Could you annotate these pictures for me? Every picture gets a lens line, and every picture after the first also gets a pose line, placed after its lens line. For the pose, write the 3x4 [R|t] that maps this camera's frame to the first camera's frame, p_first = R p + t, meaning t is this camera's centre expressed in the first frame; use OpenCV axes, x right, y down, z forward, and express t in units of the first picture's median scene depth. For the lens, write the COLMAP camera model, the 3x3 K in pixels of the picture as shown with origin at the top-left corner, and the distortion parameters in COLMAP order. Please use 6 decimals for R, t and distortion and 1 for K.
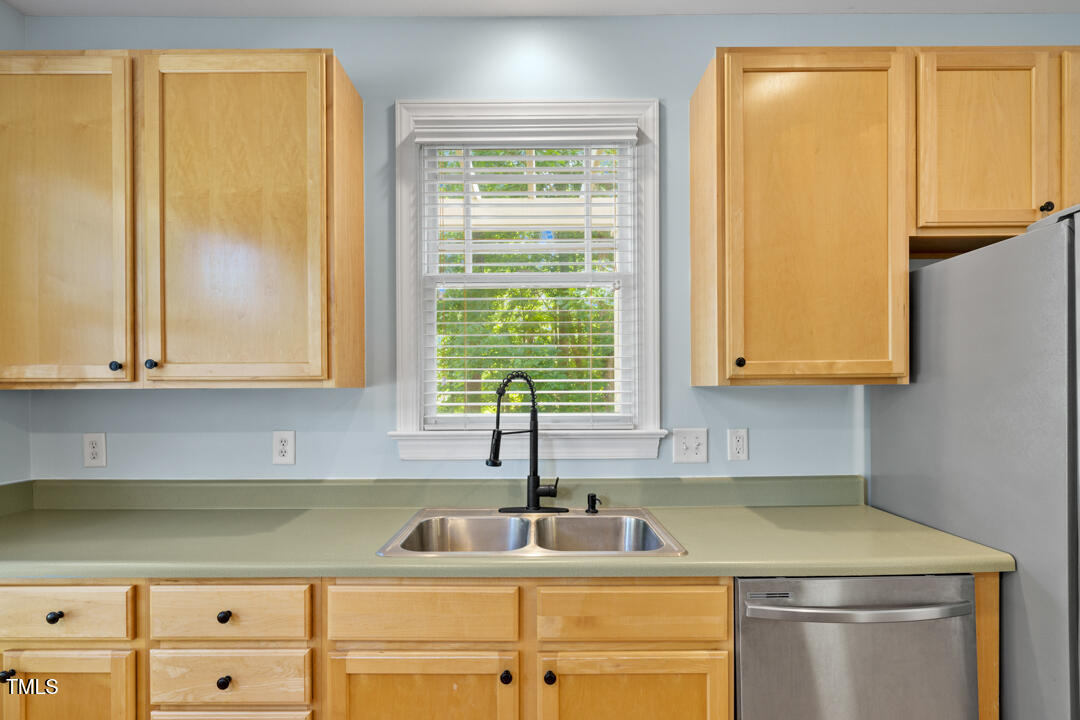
lens RADIAL K [[510.7, 0, 540.4], [0, 510.7, 398.6], [0, 0, 1]] dist [-0.001007, -0.000411]
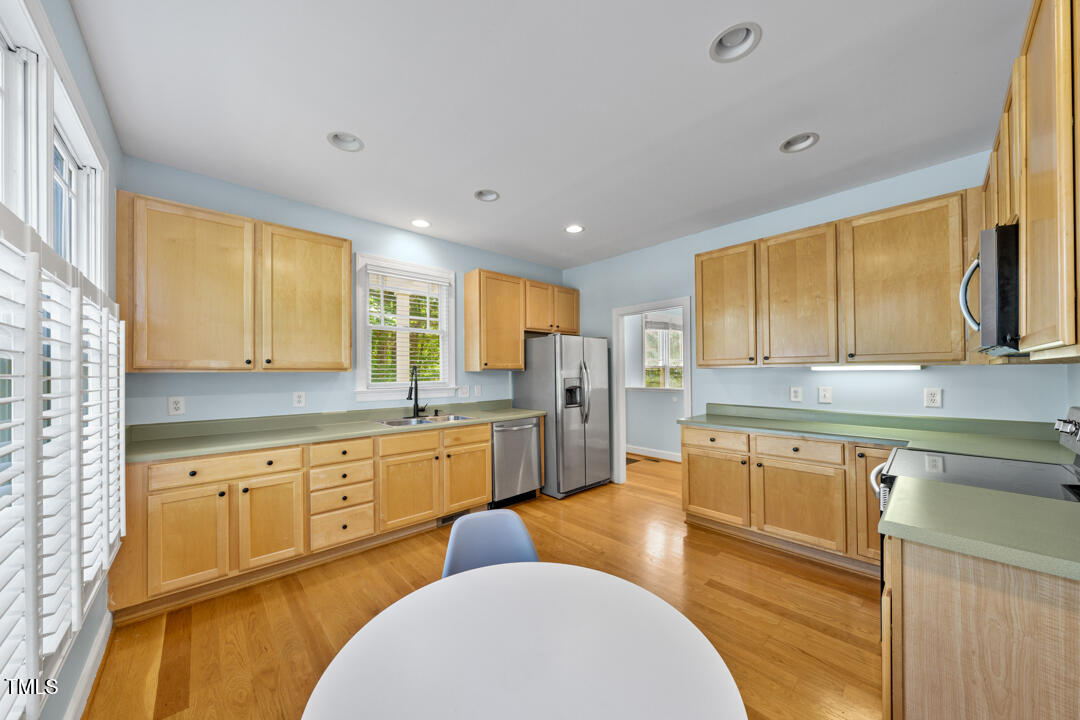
lens RADIAL K [[368.1, 0, 546.2], [0, 368.1, 371.8], [0, 0, 1]] dist [0.000119, -0.000002]
pose [[0.731264, 0.000680, 0.682094, -0.855140], [0.008202, 0.999918, -0.009789, 0.003221], [-0.682045, 0.012753, 0.731199, -0.915979]]
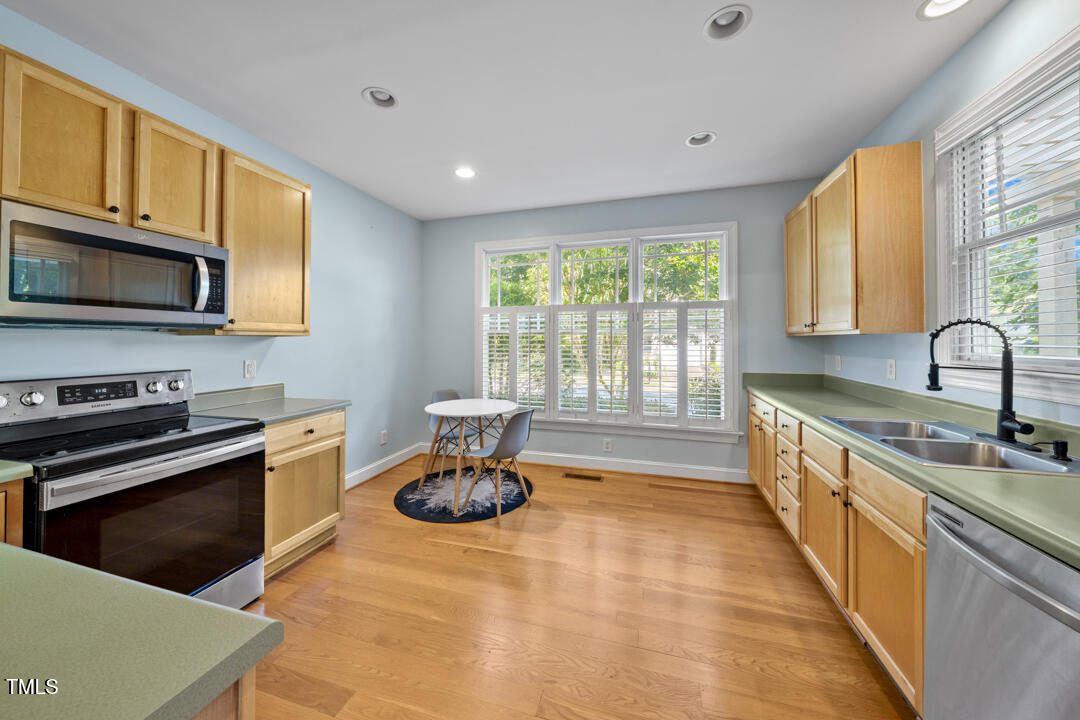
lens RADIAL K [[374.2, 0, 540.1], [0, 374.2, 336.5], [0, 0, 1]] dist [-0.000028, -0.000030]
pose [[-0.287210, -0.004533, -0.957857, 1.069160], [0.001149, 0.999986, -0.005077, -0.005631], [0.957867, -0.002559, -0.287201, 0.264821]]
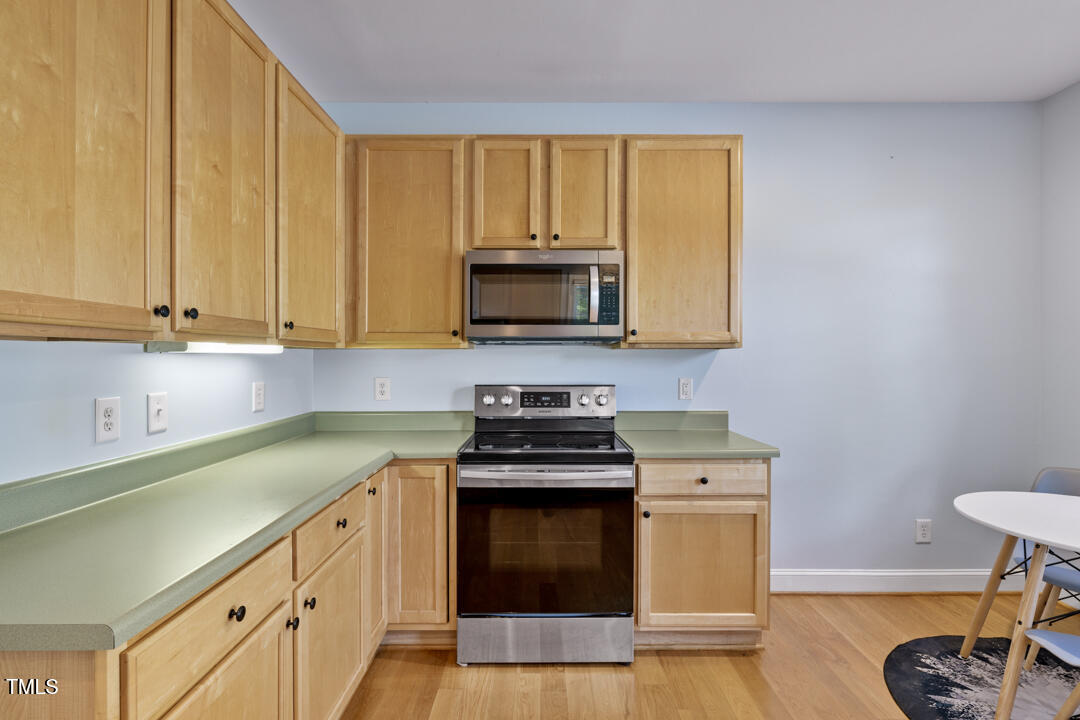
lens RADIAL K [[508.2, 0, 542.7], [0, 508.2, 357.3], [0, 0, 1]] dist [0.000651, -0.000186]
pose [[-0.999990, 0.004387, 0.001232, 0.476791], [0.004393, 0.999978, 0.005024, -0.000771], [-0.001210, 0.005029, -0.999987, 0.390498]]
